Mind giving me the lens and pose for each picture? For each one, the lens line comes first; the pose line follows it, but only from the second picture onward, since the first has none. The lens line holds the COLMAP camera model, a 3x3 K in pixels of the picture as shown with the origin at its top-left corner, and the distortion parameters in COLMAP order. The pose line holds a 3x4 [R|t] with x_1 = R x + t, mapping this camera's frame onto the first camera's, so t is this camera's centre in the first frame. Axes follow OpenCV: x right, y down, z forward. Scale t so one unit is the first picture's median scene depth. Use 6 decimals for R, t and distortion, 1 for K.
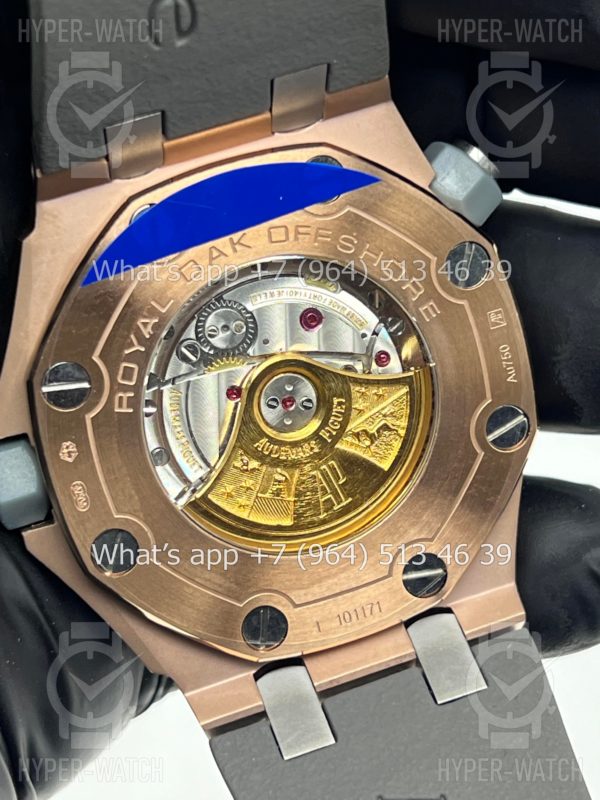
lens RADIAL K [[1843.4, 0, 297.2], [0, 1843.4, 395.8], [0, 0, 1]] dist [0.192946, 0.000000]
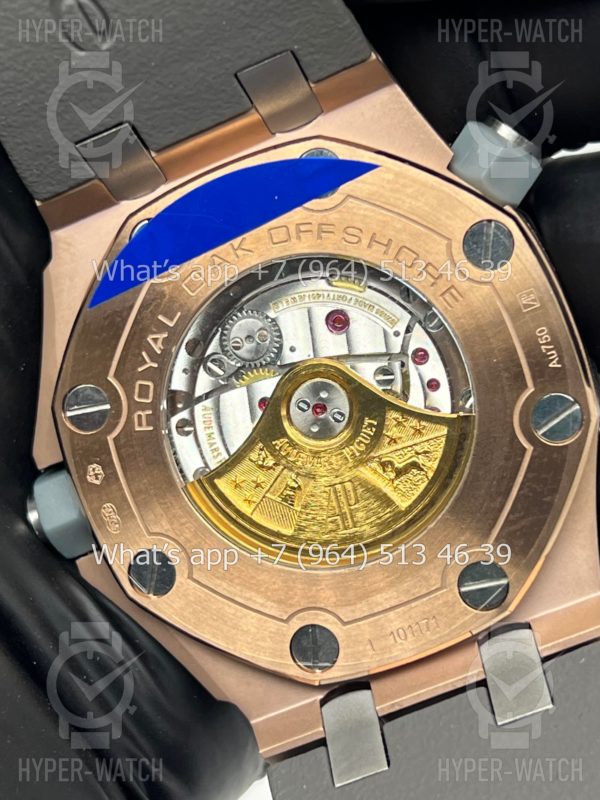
lens RADIAL K [[1843.4, 0, 305.4], [0, 1843.4, 407.0], [0, 0, 1]] dist [0.192946, 0.000000]
pose [[0.920916, -0.087827, -0.379737, 0.355799], [0.060844, 0.994731, -0.082510, 0.081489], [0.384983, 0.052881, 0.921407, 0.116393]]
